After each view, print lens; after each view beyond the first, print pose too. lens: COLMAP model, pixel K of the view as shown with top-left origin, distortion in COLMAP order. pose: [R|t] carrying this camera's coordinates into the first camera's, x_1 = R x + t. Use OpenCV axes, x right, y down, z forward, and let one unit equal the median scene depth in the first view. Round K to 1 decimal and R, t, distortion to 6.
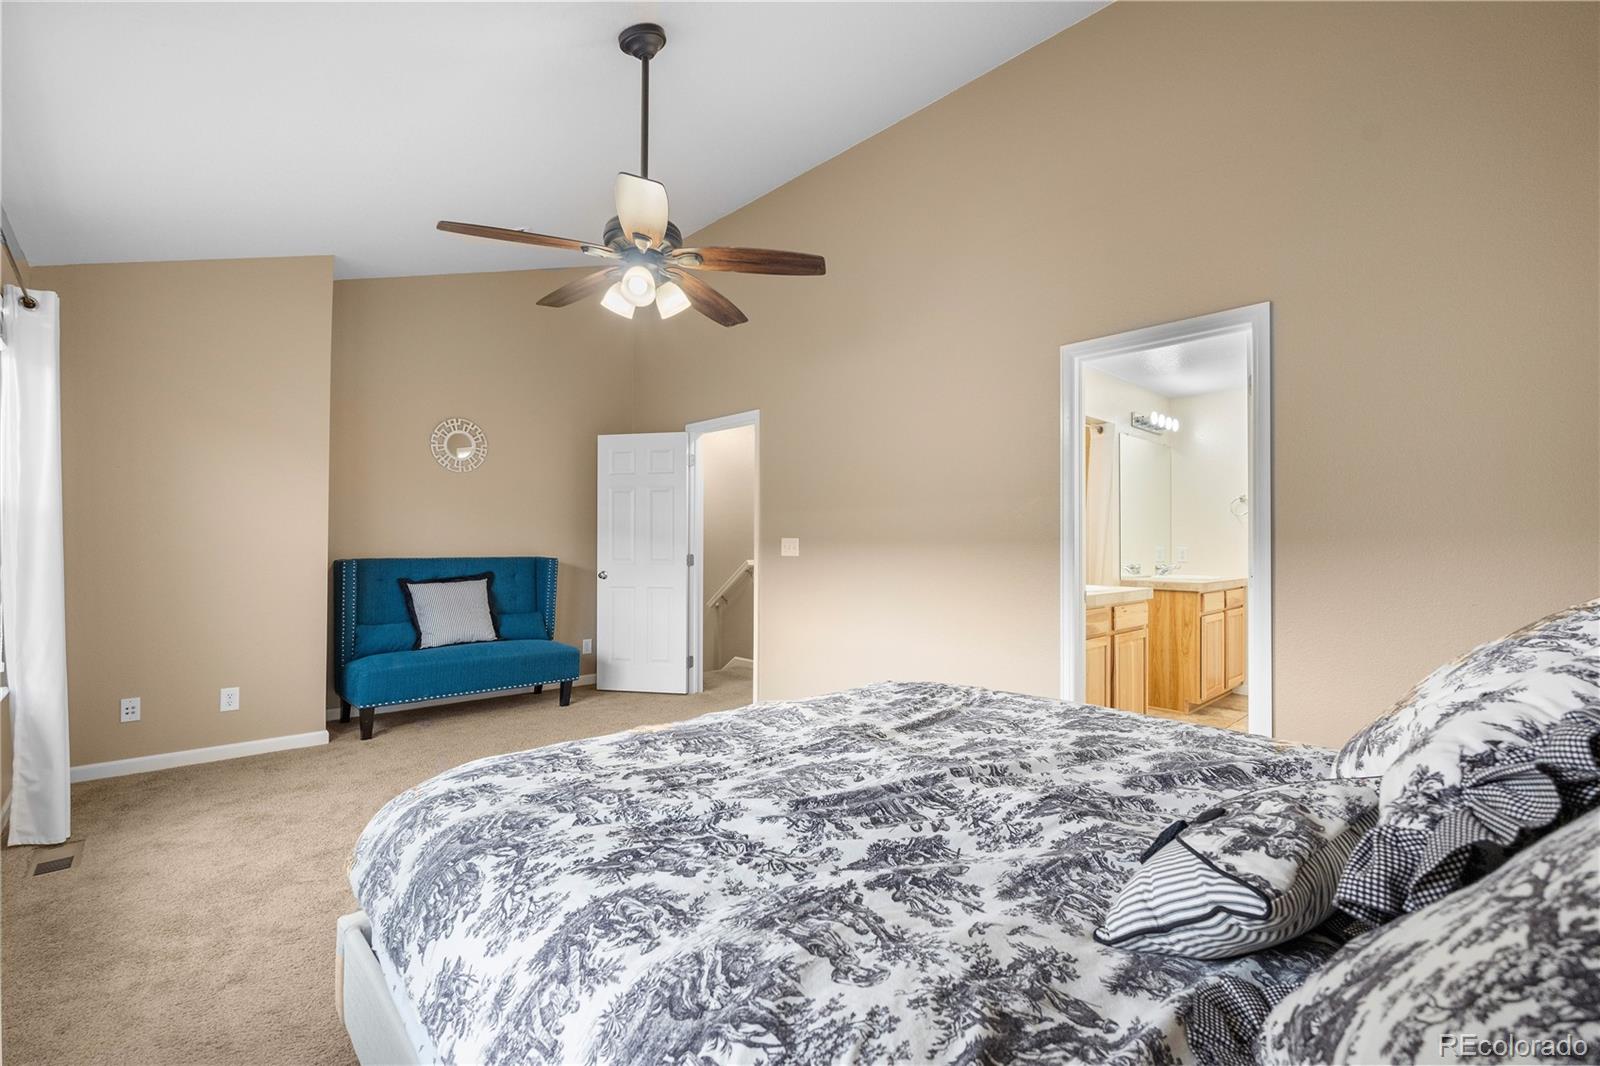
lens RADIAL K [[696.0, 0, 800.0], [0, 696.0, 533.0], [0, 0, 1]] dist [-0.005708, 0.001350]
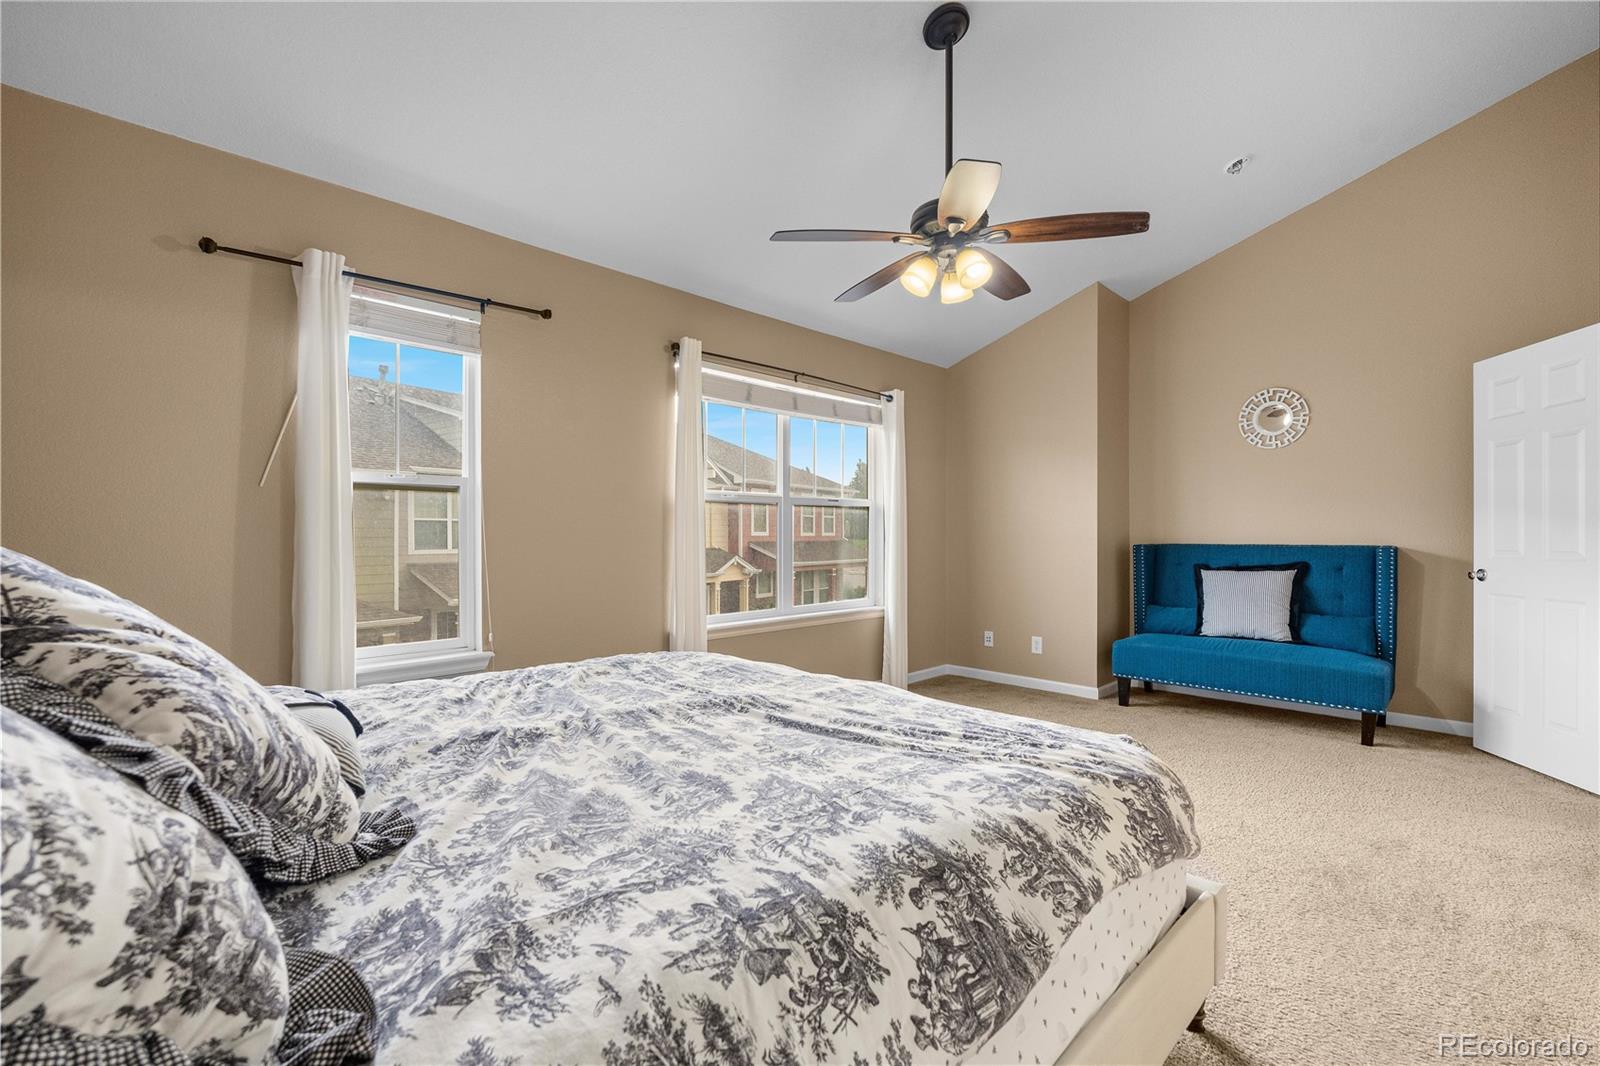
lens RADIAL K [[708.0, 0, 800.0], [0, 708.0, 533.0], [0, 0, 1]] dist [0.000973, 0.000206]
pose [[0.029952, -0.005262, -0.999537, 0.418525], [0.015082, 0.999875, -0.004811, 0.016766], [0.999438, -0.014931, 0.030028, 0.389003]]
